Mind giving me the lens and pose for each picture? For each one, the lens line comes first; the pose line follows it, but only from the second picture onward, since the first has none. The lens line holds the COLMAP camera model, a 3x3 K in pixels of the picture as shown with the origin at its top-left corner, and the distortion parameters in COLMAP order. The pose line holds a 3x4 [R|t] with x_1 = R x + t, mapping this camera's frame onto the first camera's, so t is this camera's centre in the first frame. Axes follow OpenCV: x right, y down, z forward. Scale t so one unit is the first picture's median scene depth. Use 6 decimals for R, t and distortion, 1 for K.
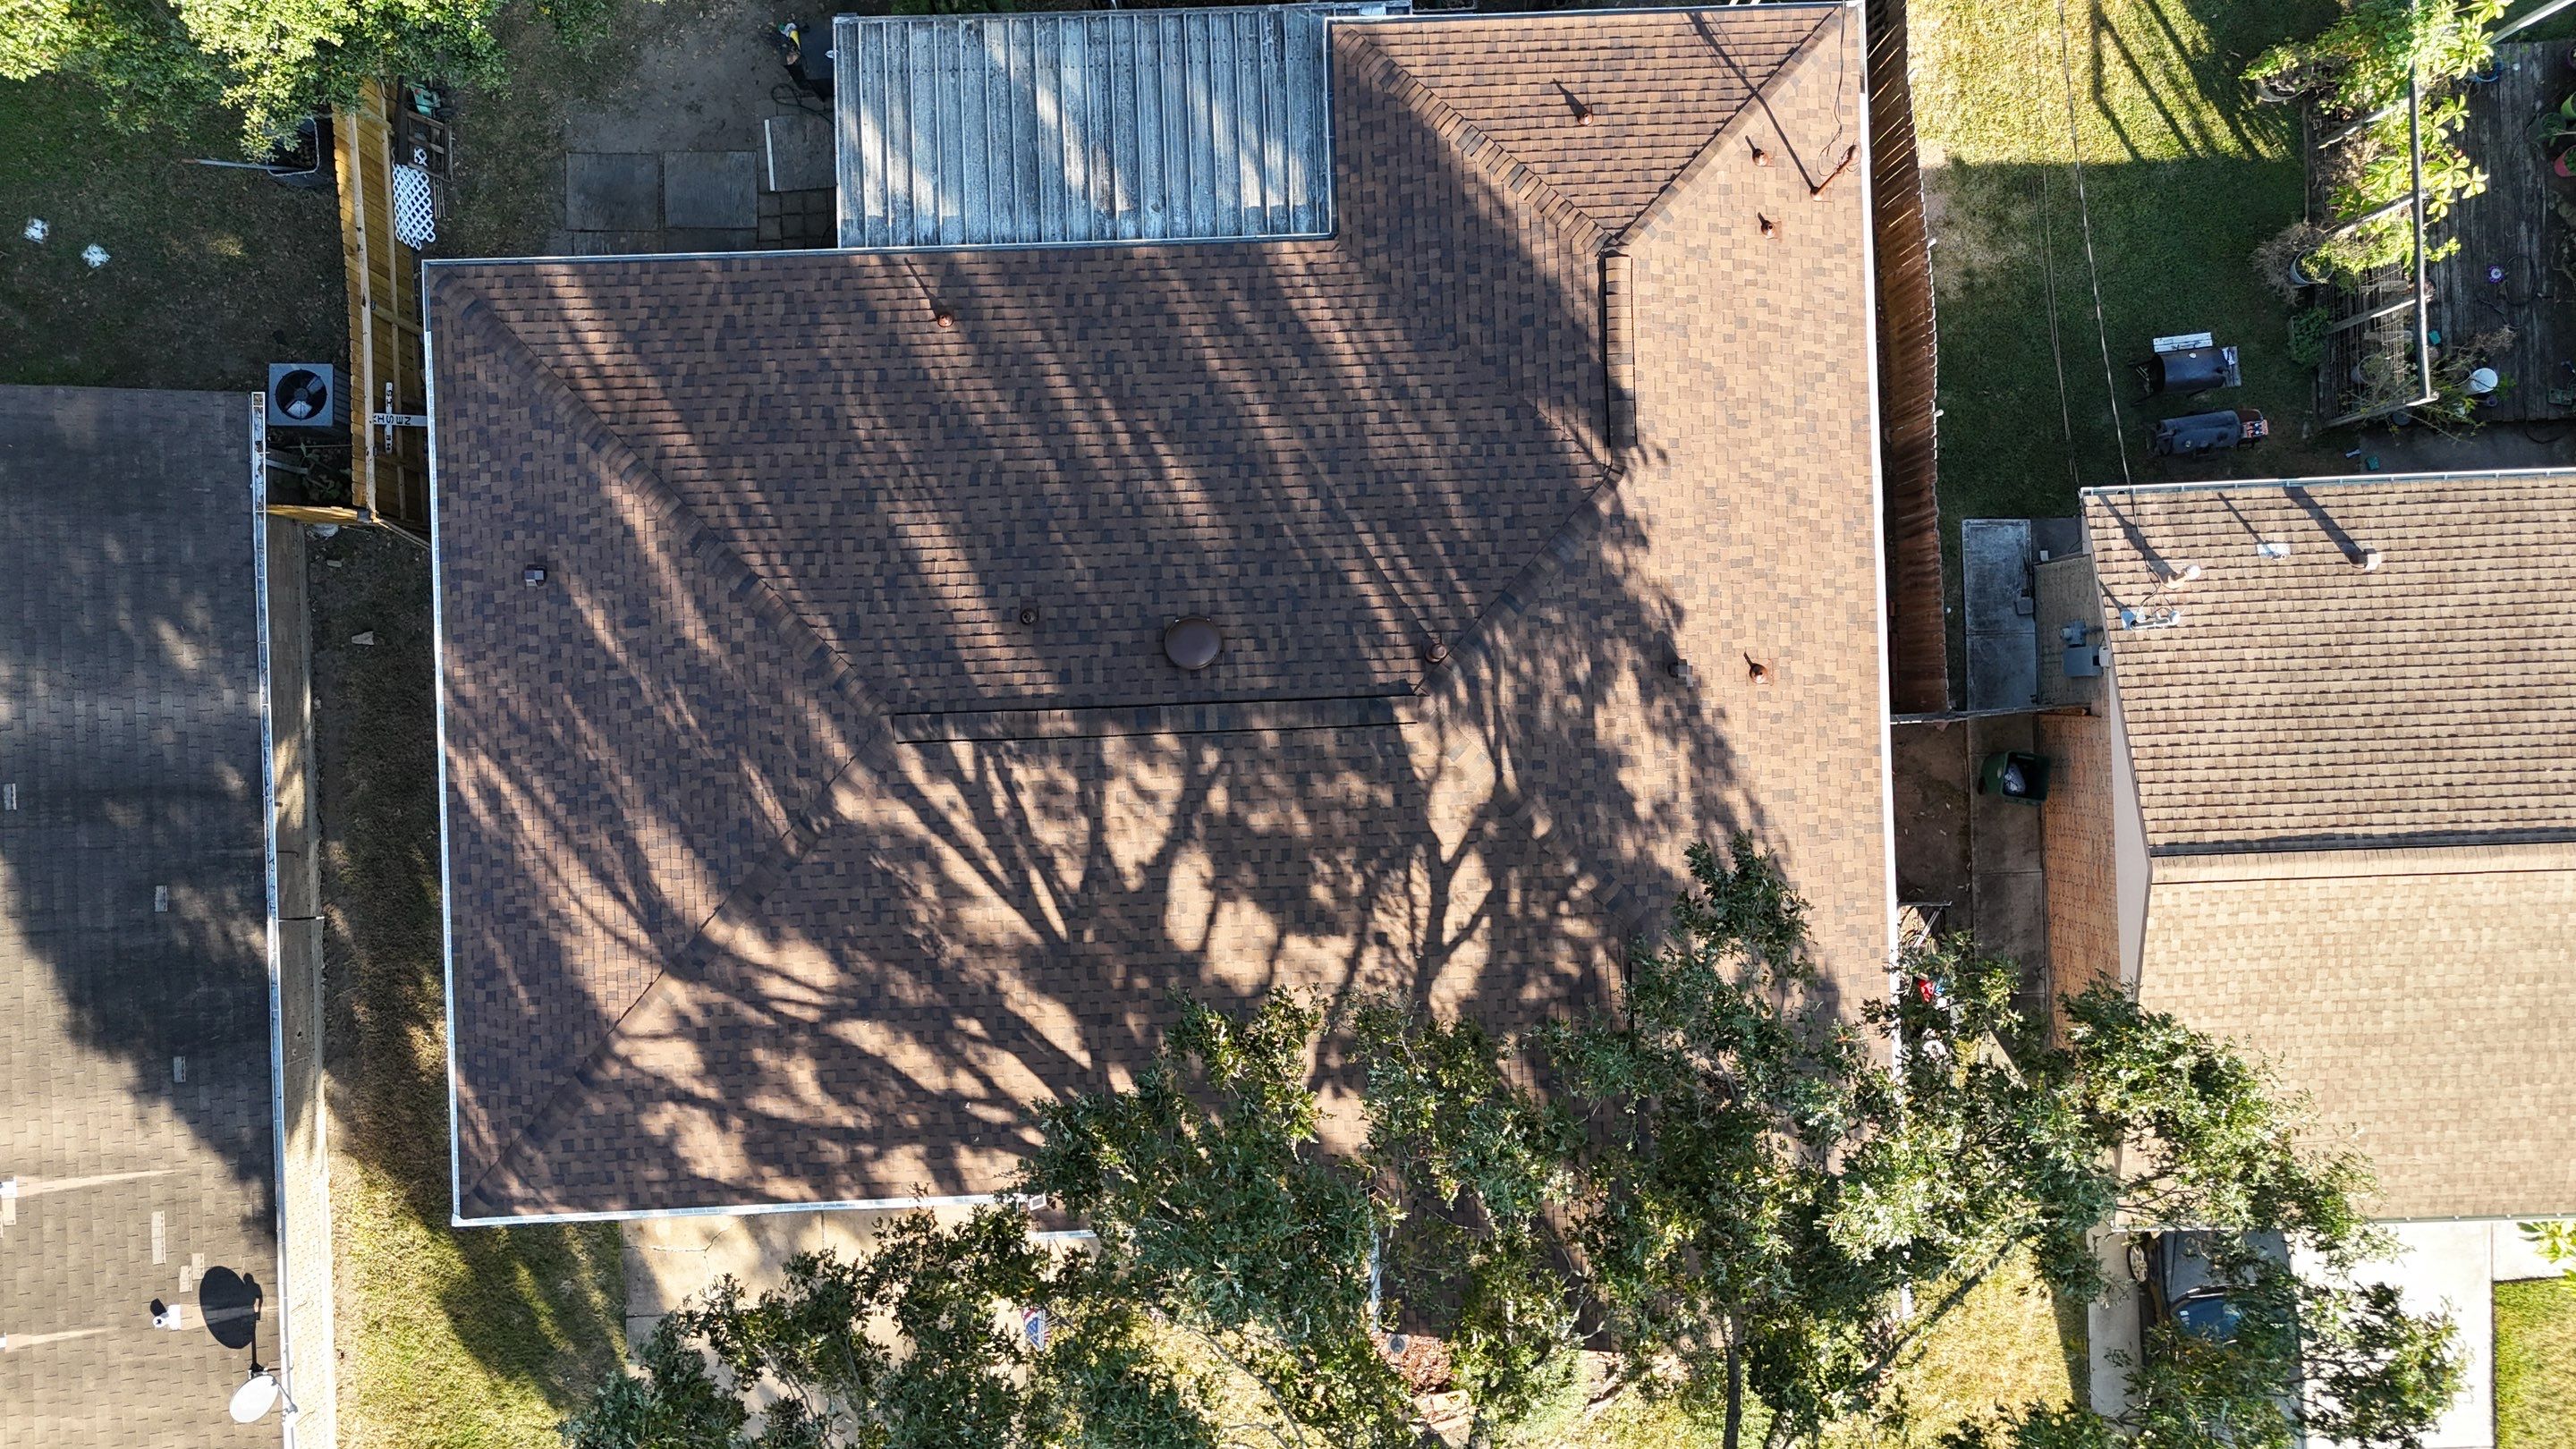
lens RADIAL K [[1901.6, 0, 1288.5], [0, 1901.6, 729.7], [0, 0, 1]] dist [0.071019, -0.068223]
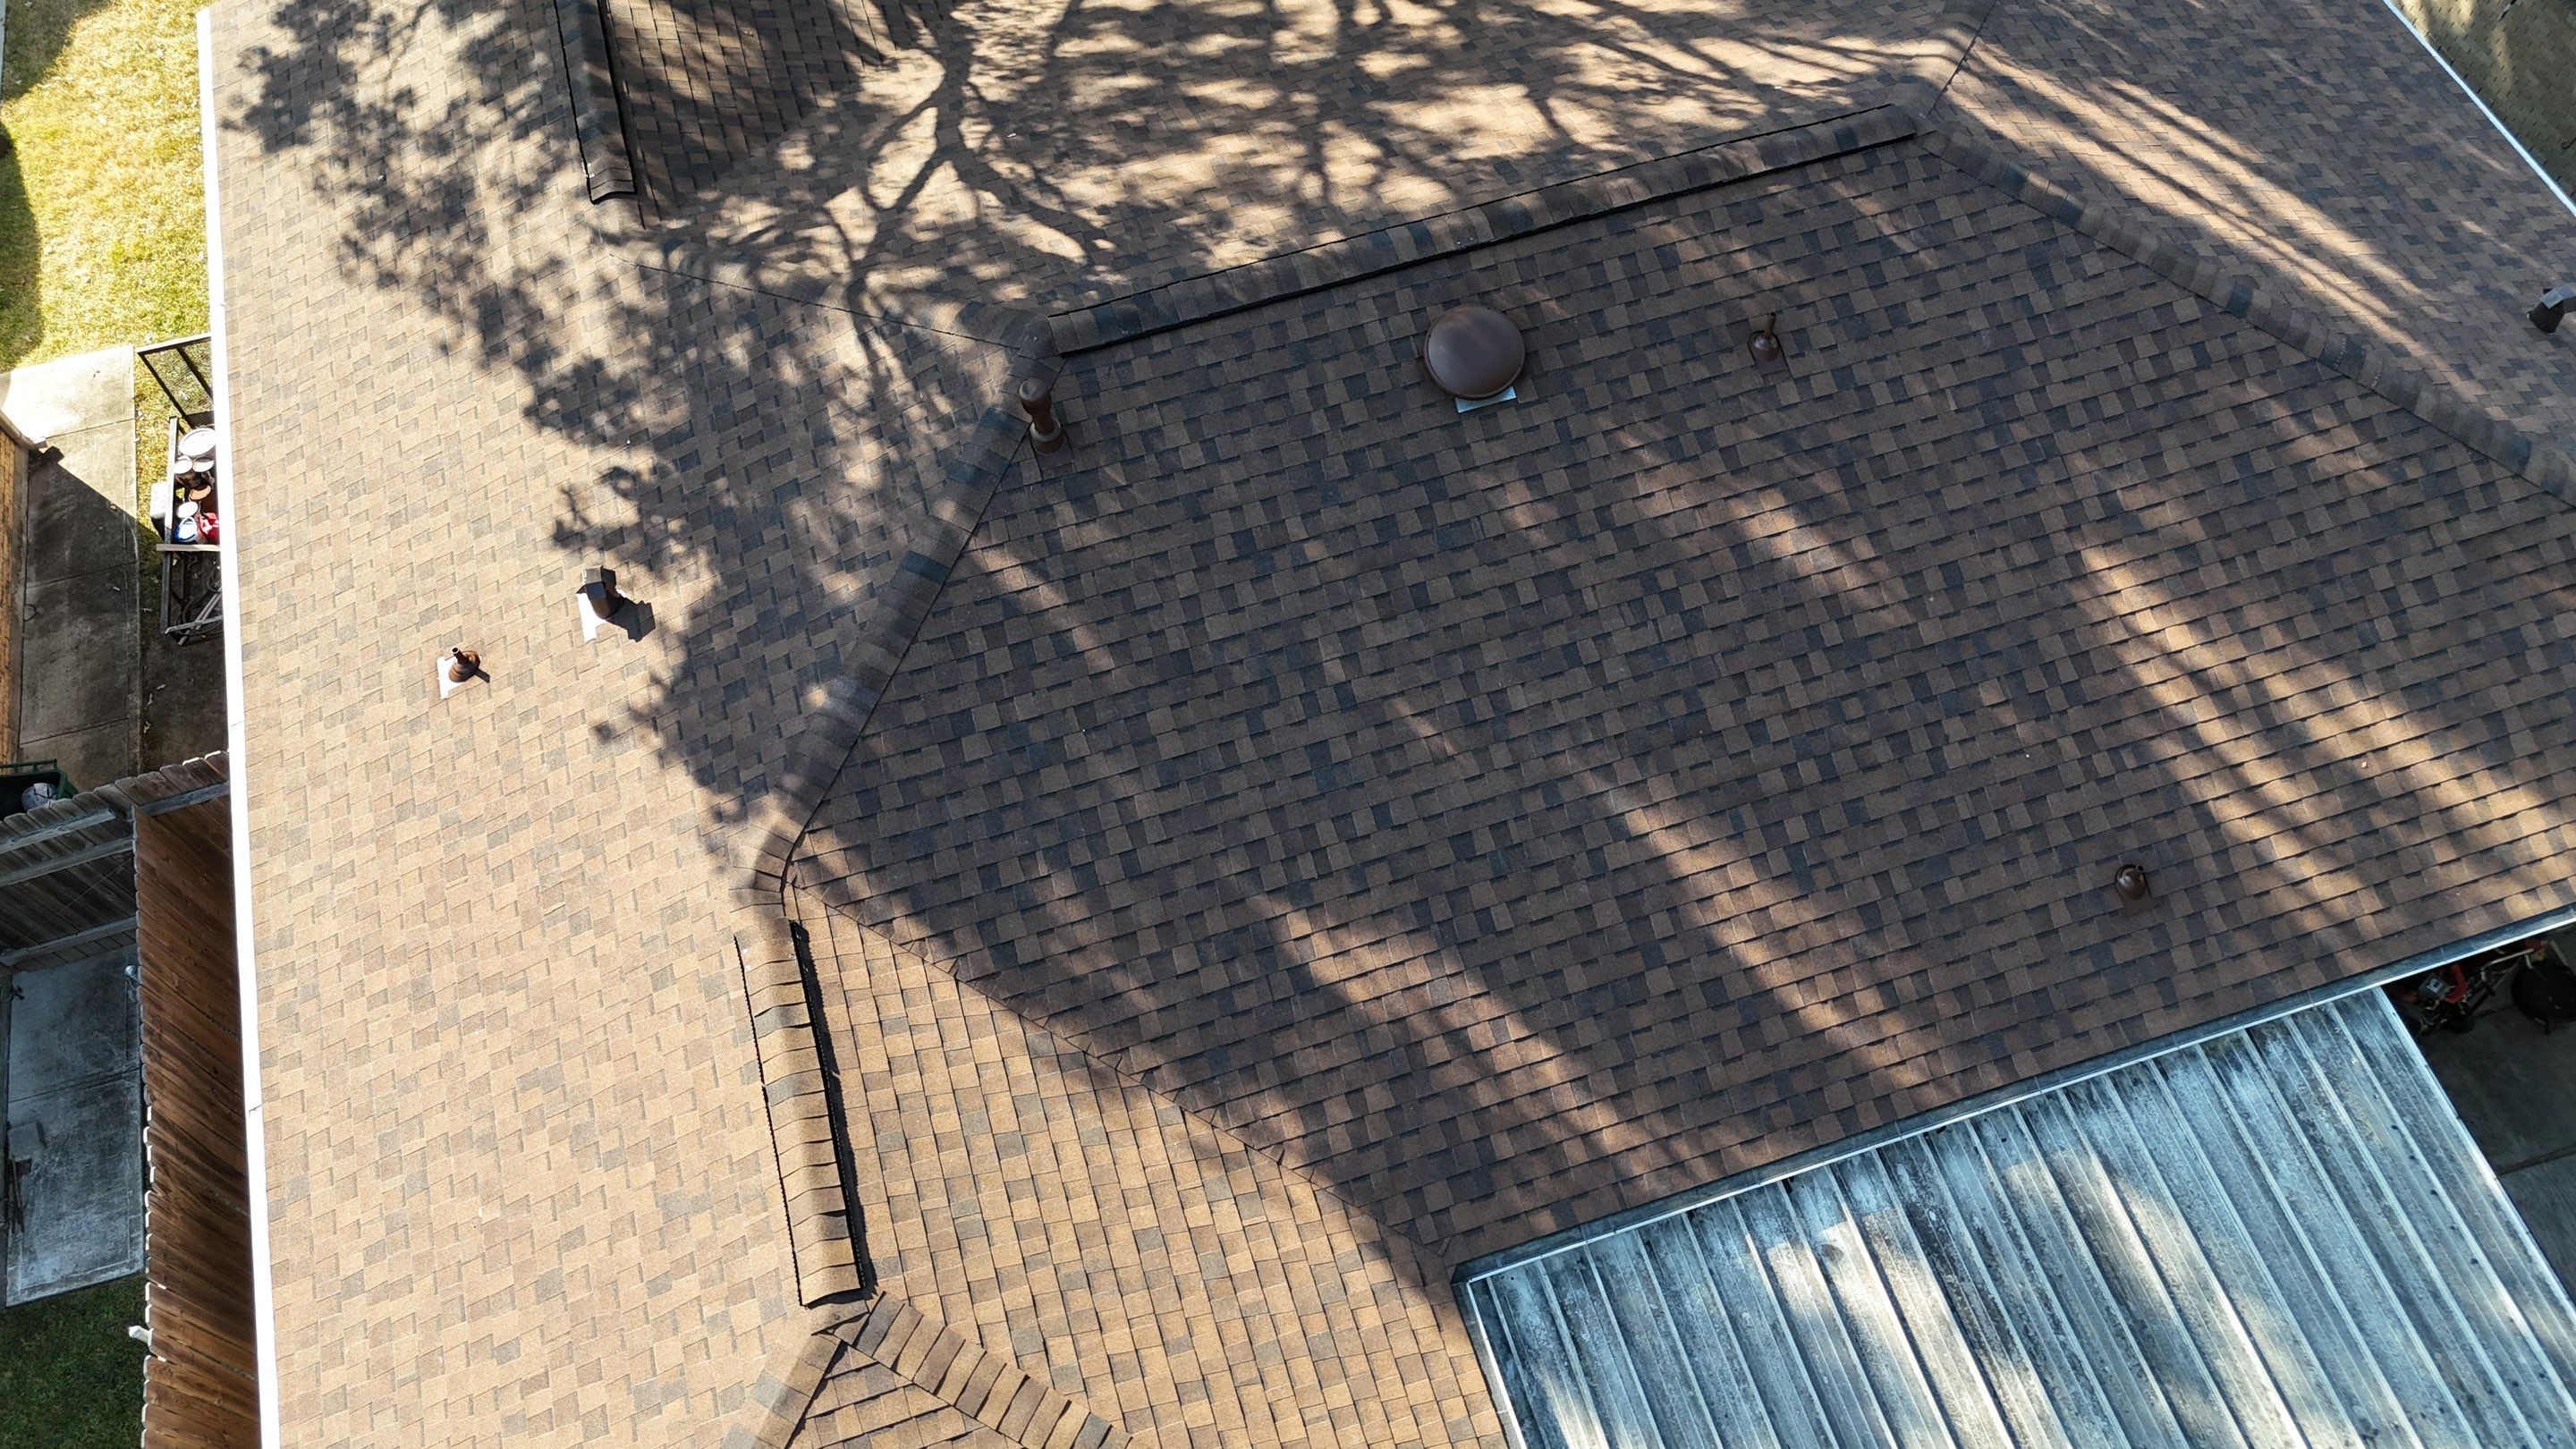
lens RADIAL K [[1901.6, 0, 1290.7], [0, 1901.6, 712.6], [0, 0, 1]] dist [0.071019, -0.068223]
pose [[-0.962947, 0.237495, -0.127789, 0.092478], [-0.269484, -0.828754, 0.490453, -0.373554], [0.010575, 0.506717, 0.862047, 0.538228]]
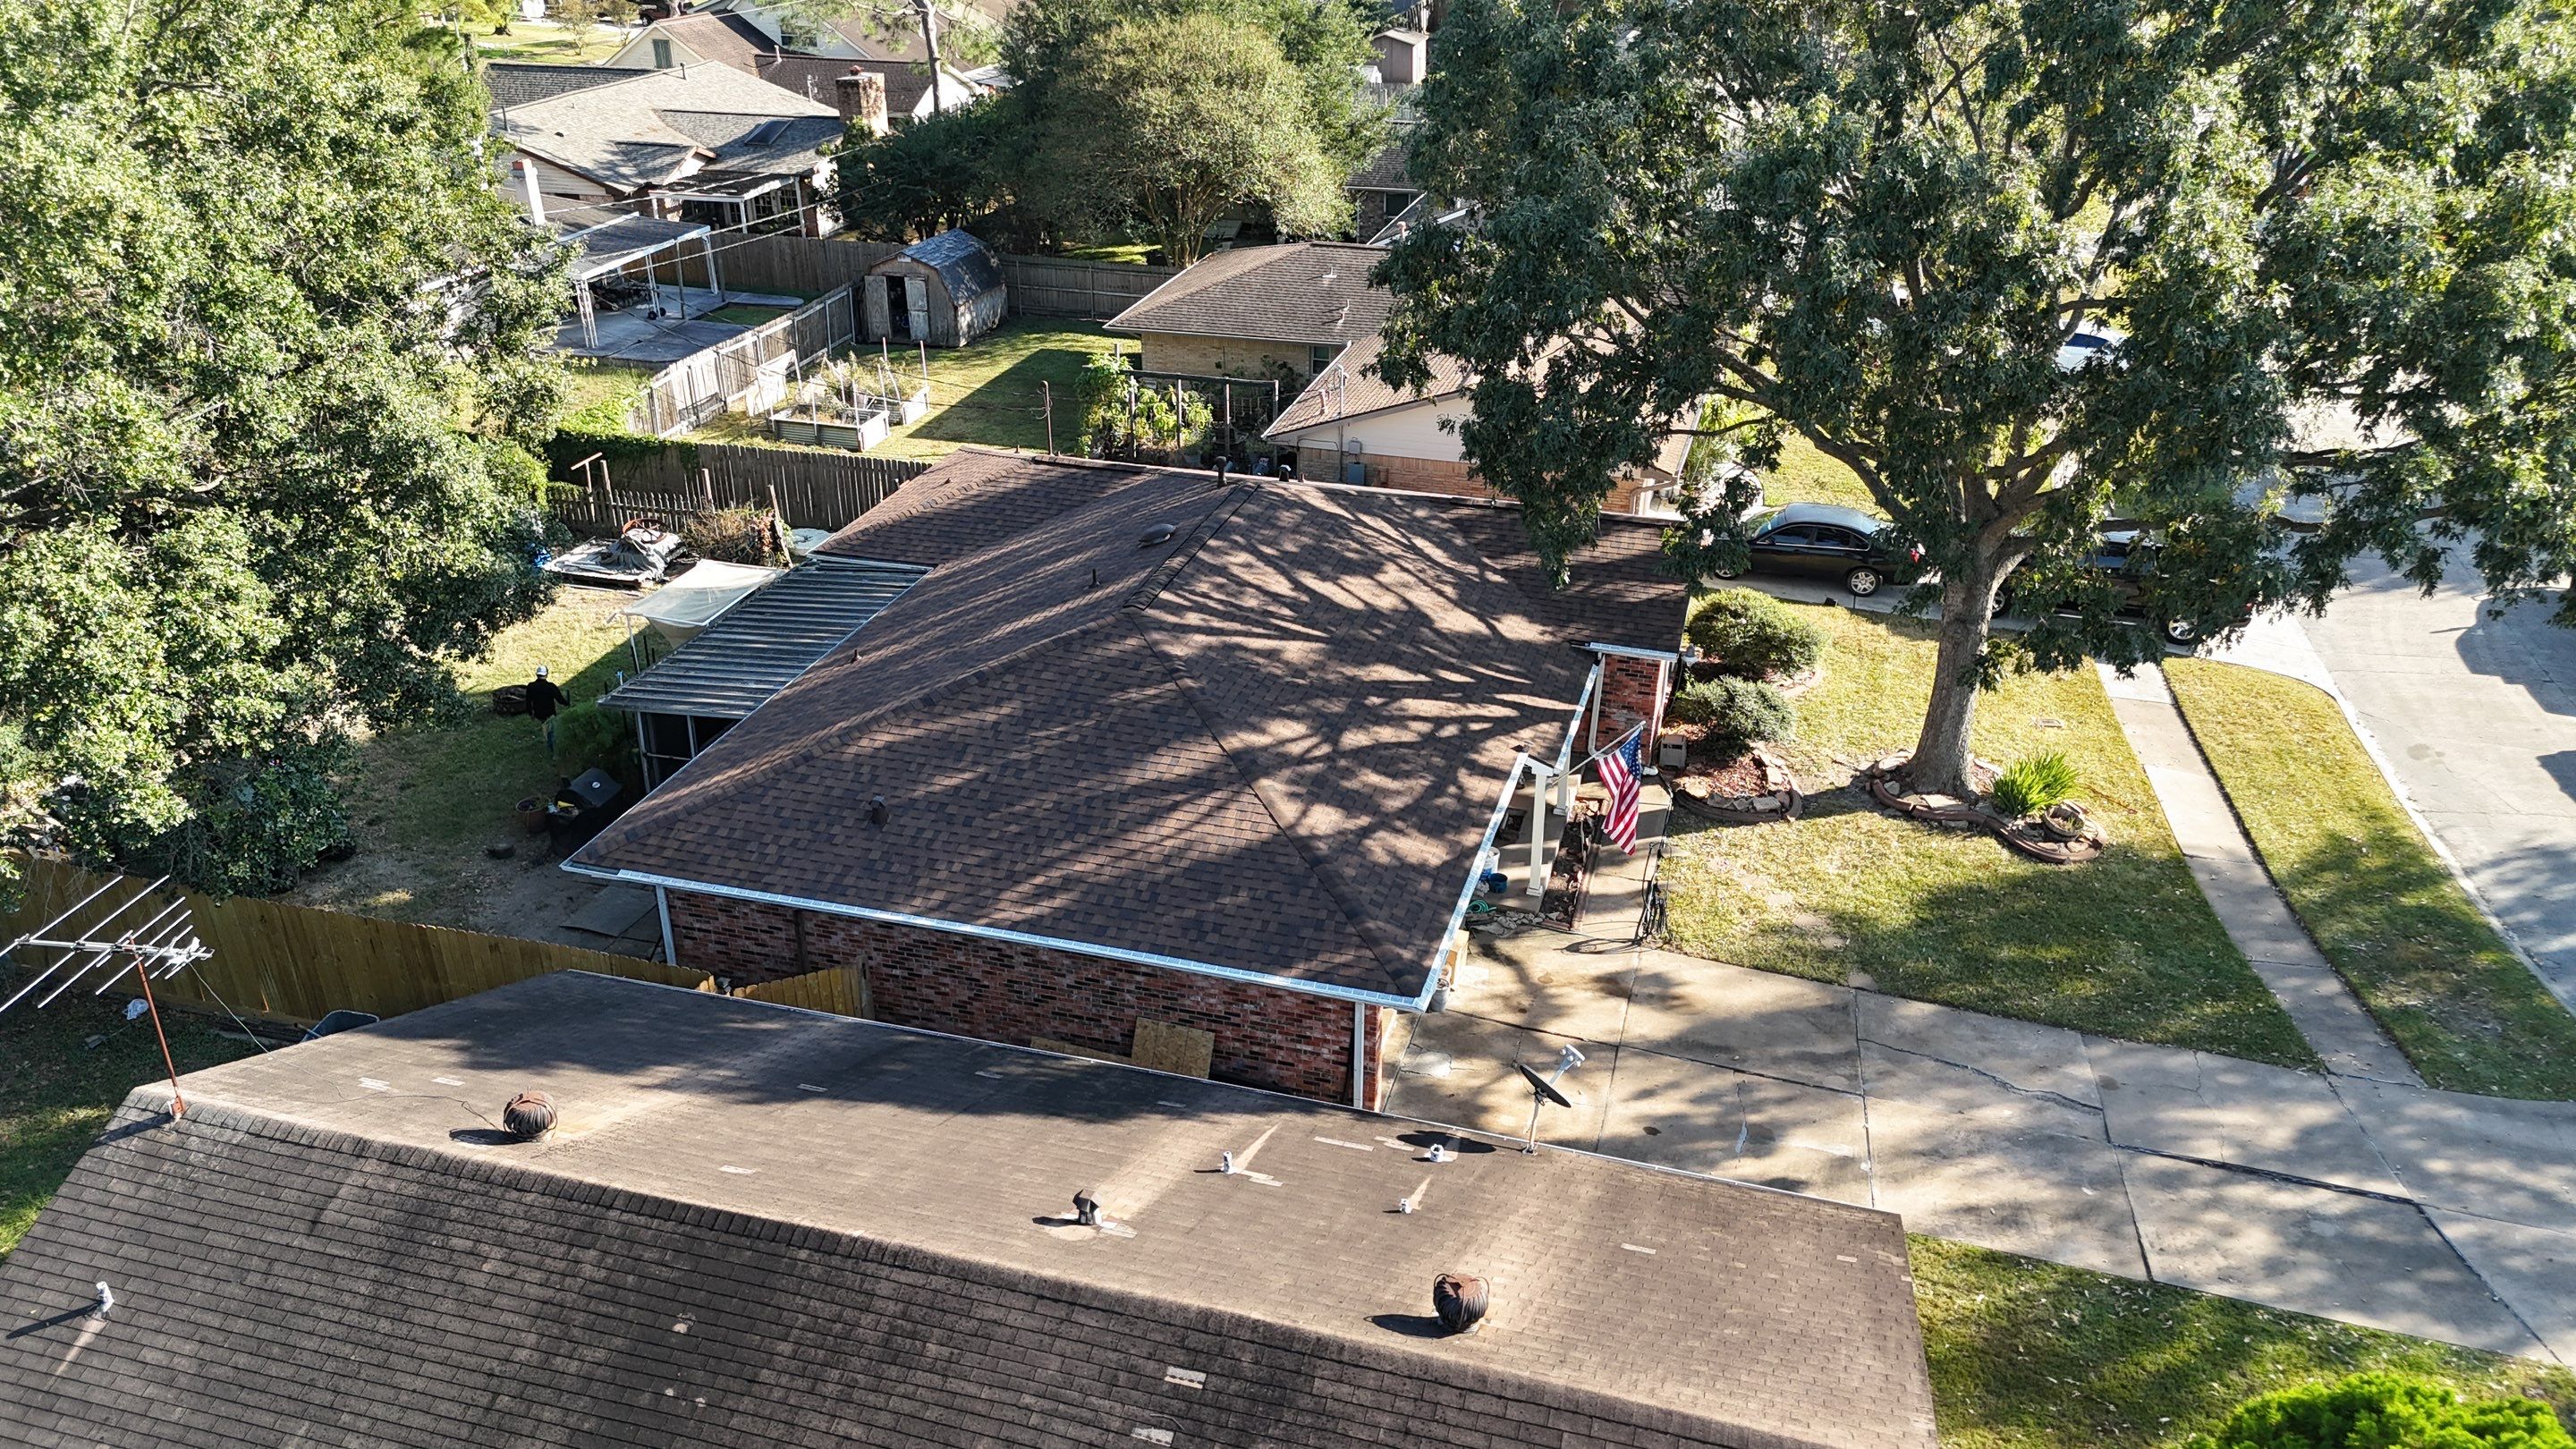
lens RADIAL K [[1901.6, 0, 1280.5], [0, 1901.6, 724.6], [0, 0, 1]] dist [0.071019, -0.068223]
pose [[0.319788, -0.422049, 0.848299, -1.241942], [0.947471, 0.147968, -0.283556, 0.450052], [-0.005846, 0.894416, 0.447198, 0.457022]]
